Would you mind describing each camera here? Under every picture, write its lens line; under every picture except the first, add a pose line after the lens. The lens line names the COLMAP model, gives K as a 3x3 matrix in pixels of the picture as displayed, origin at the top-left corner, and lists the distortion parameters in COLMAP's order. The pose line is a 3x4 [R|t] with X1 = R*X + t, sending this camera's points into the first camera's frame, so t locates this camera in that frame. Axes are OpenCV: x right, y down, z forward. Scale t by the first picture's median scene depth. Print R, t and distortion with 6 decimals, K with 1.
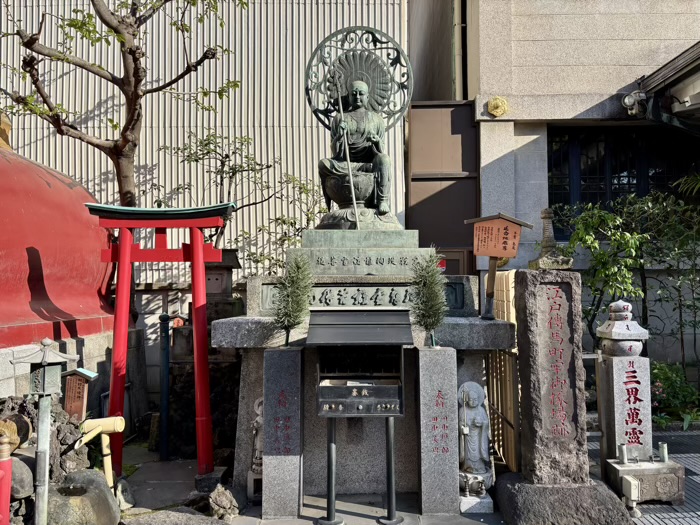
lens RADIAL K [[521.7, 0, 350.0], [0, 521.7, 262.5], [0, 0, 1]] dist [0.005416, -0.002360]
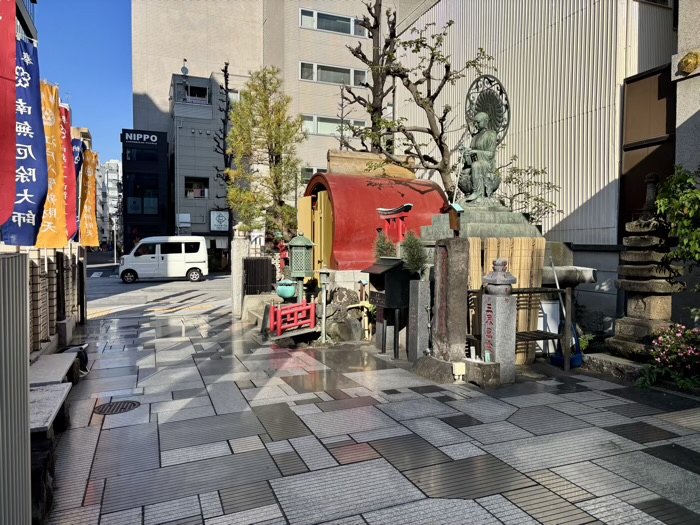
lens RADIAL K [[527.9, 0, 350.0], [0, 527.9, 262.5], [0, 0, 1]] dist [-0.005073, -0.003953]
pose [[0.365158, 0.042574, -0.929971, 1.225850], [0.039624, 0.997338, 0.061217, -0.014791], [0.930102, -0.059204, 0.362499, 0.044097]]
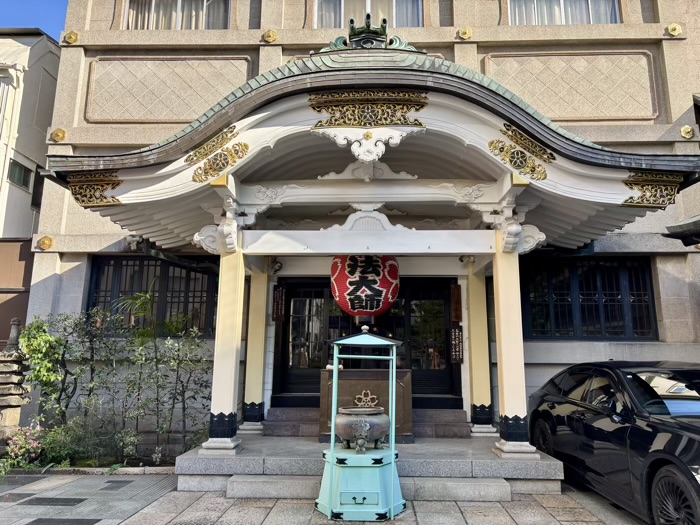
lens RADIAL K [[525.8, 0, 350.0], [0, 525.8, 262.5], [0, 0, 1]] dist [0.009709, 0.000451]
pose [[0.999583, 0.012400, -0.026084, 1.441779], [-0.016214, 0.988323, -0.151509, -0.051076], [0.023901, 0.151869, 0.988112, -0.492228]]
